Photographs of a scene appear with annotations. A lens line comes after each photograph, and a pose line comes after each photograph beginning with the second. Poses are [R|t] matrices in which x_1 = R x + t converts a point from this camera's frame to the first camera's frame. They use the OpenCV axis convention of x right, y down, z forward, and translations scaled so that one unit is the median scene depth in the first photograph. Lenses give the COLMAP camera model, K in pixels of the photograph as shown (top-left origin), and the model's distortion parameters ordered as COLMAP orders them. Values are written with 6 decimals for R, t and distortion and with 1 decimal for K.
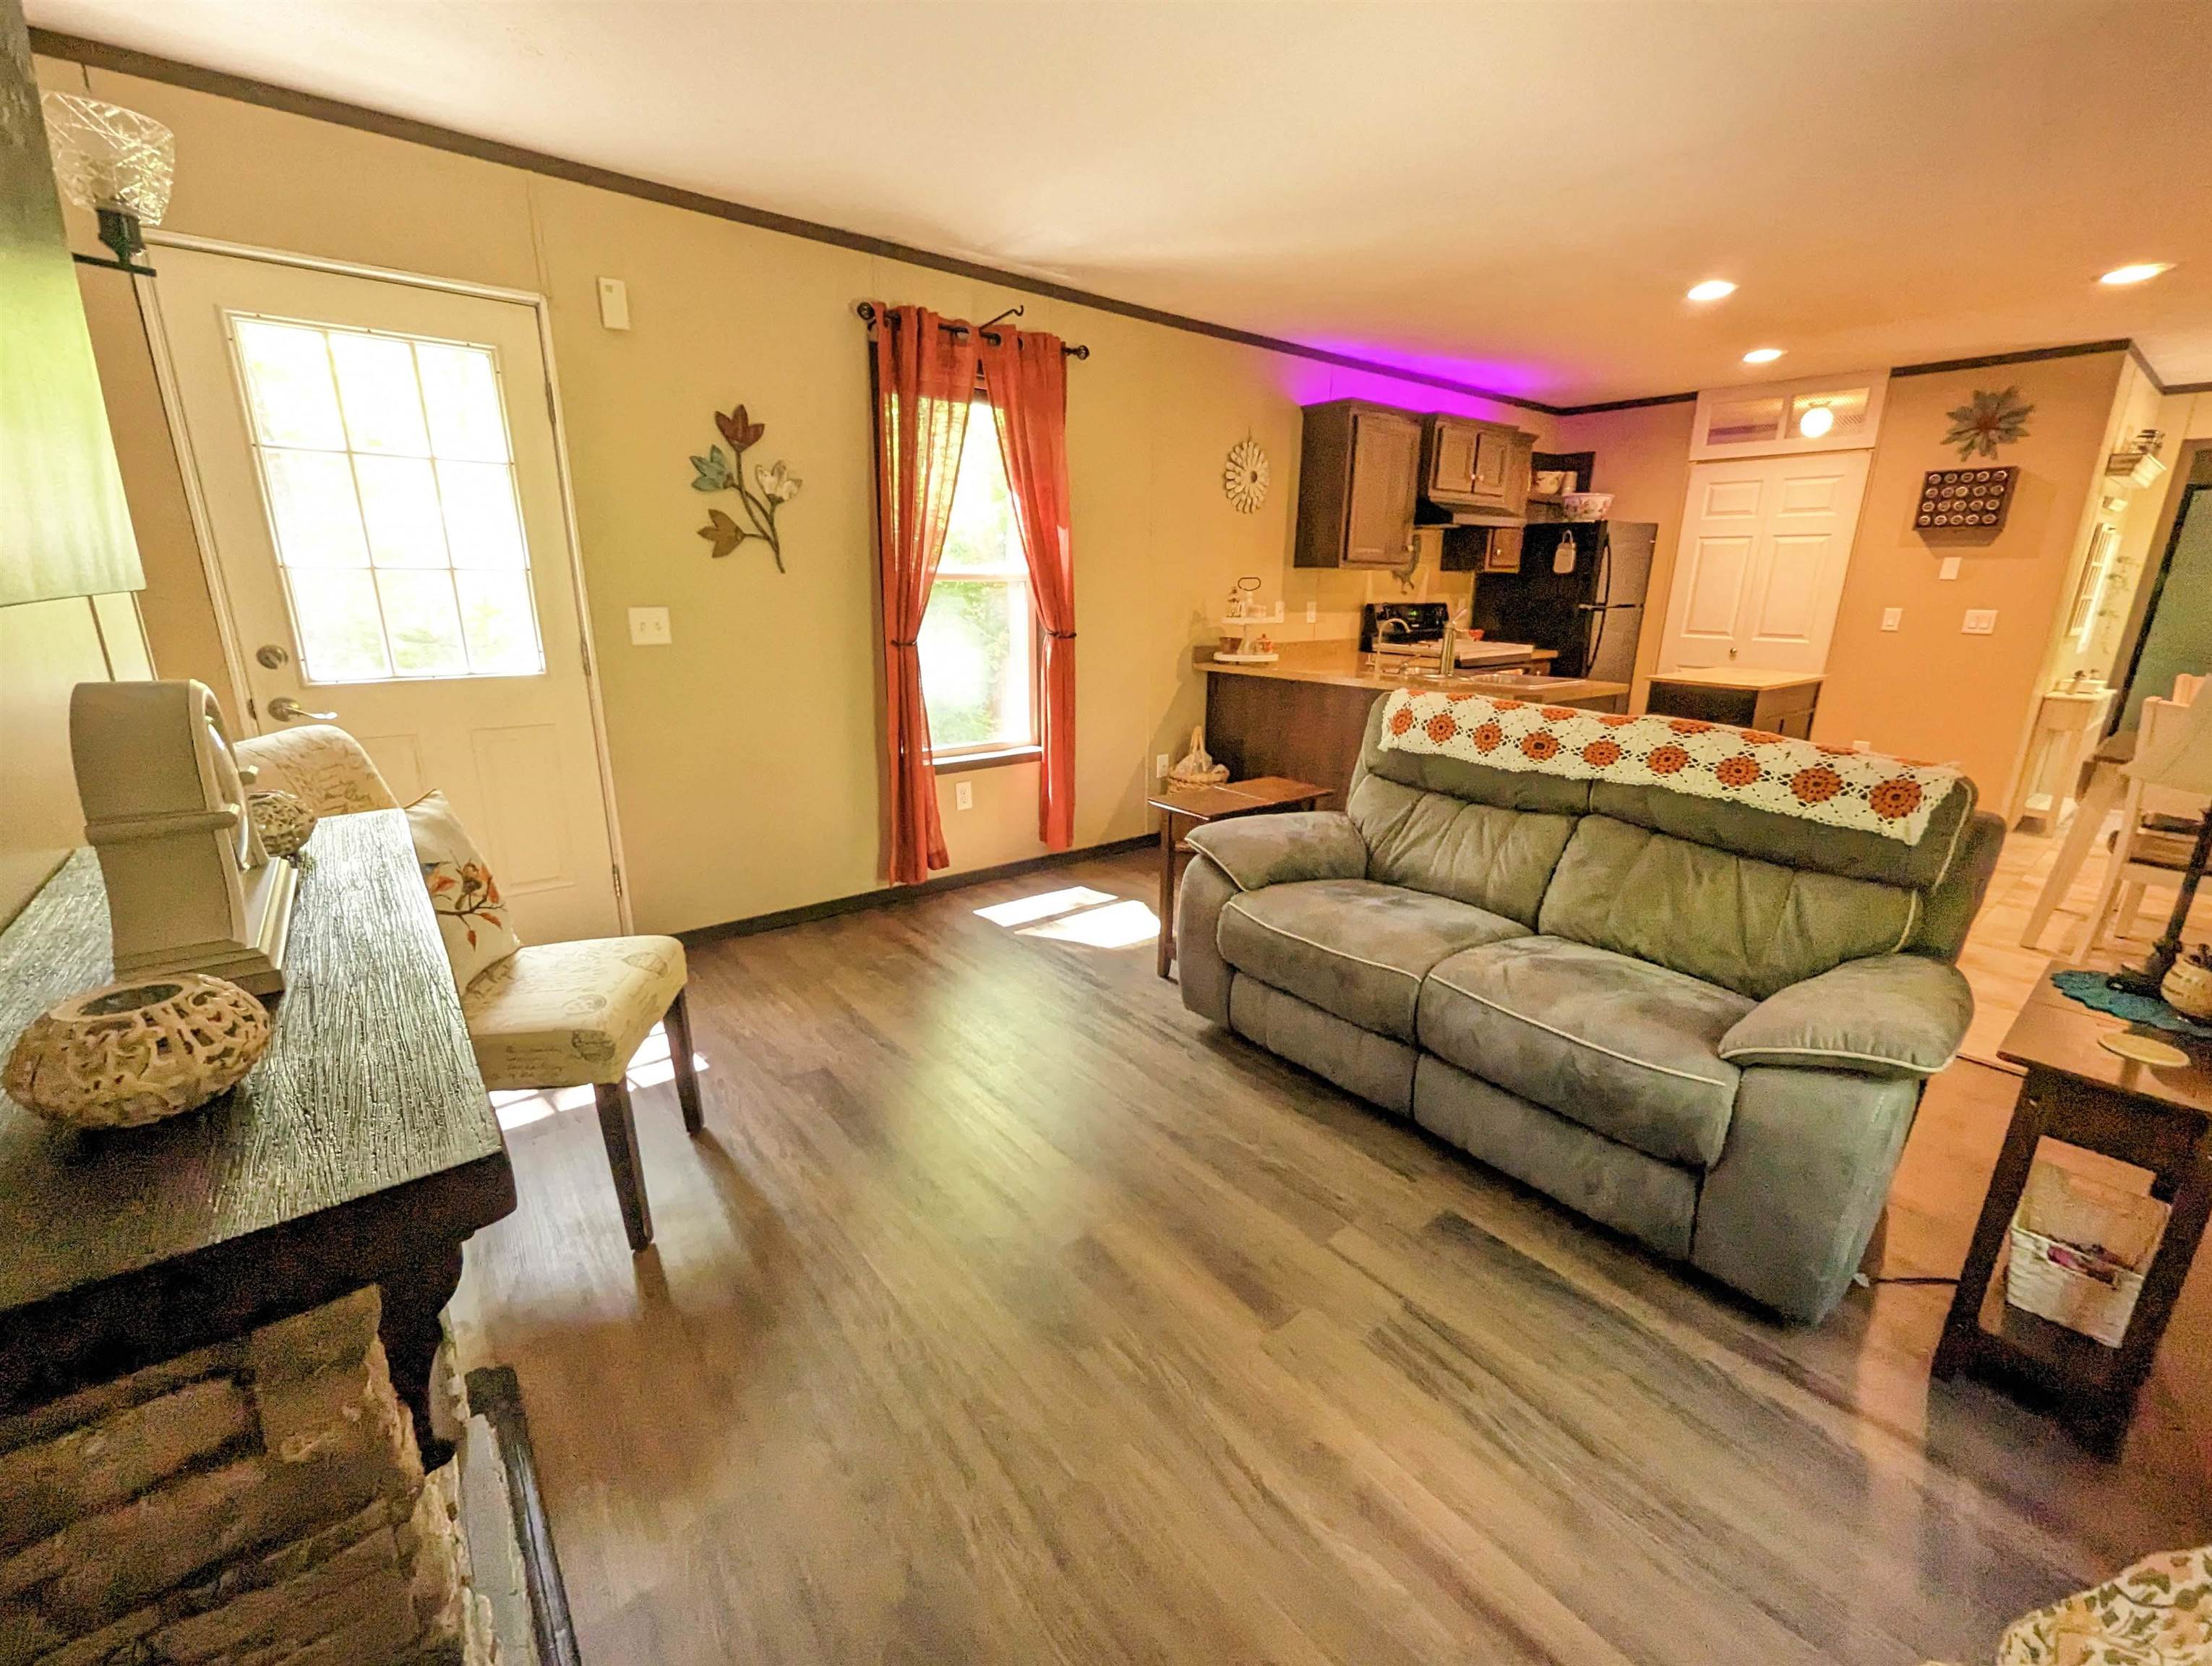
lens RADIAL K [[923.1, 0, 1106.6], [0, 923.1, 833.6], [0, 0, 1]] dist [0.003785, -0.002013]
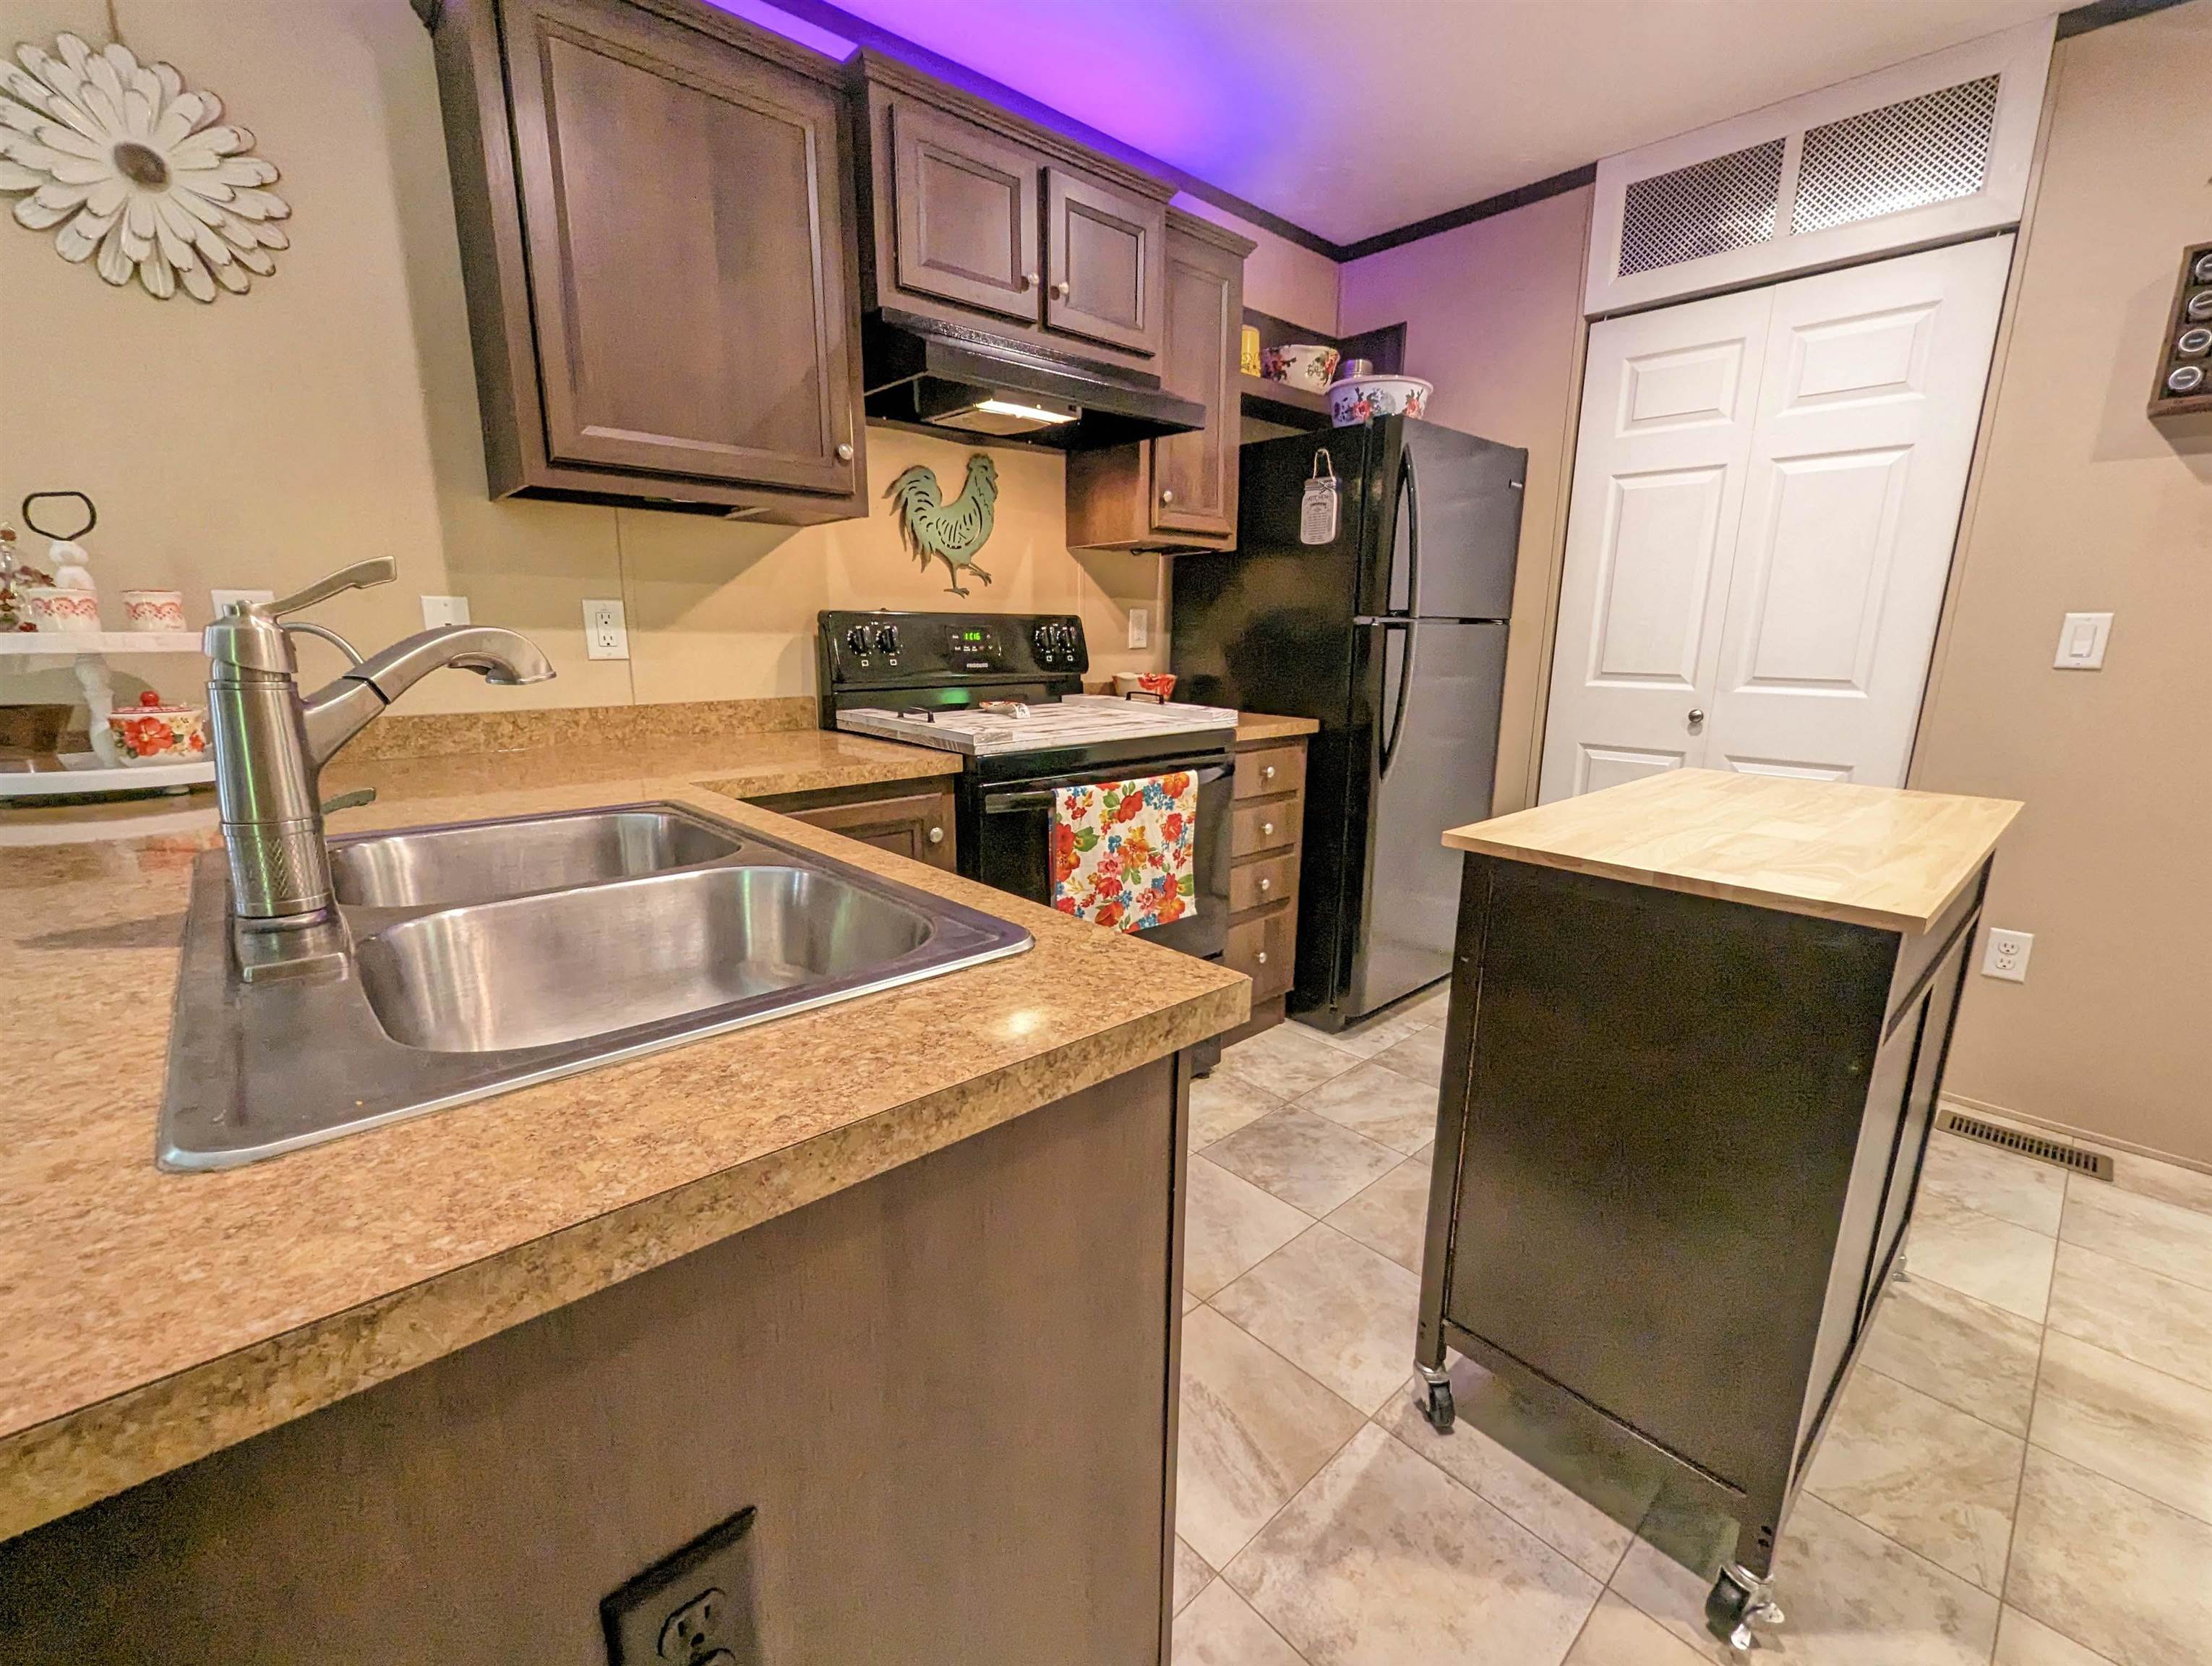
lens RADIAL K [[923.1, 0, 1105.3], [0, 923.1, 835.0], [0, 0, 1]] dist [0.003785, -0.002013]
pose [[0.998234, -0.017752, 0.056687, 0.367118], [0.020320, 0.998778, -0.045062, -0.126438], [-0.055818, 0.046134, 0.997375, 0.575306]]
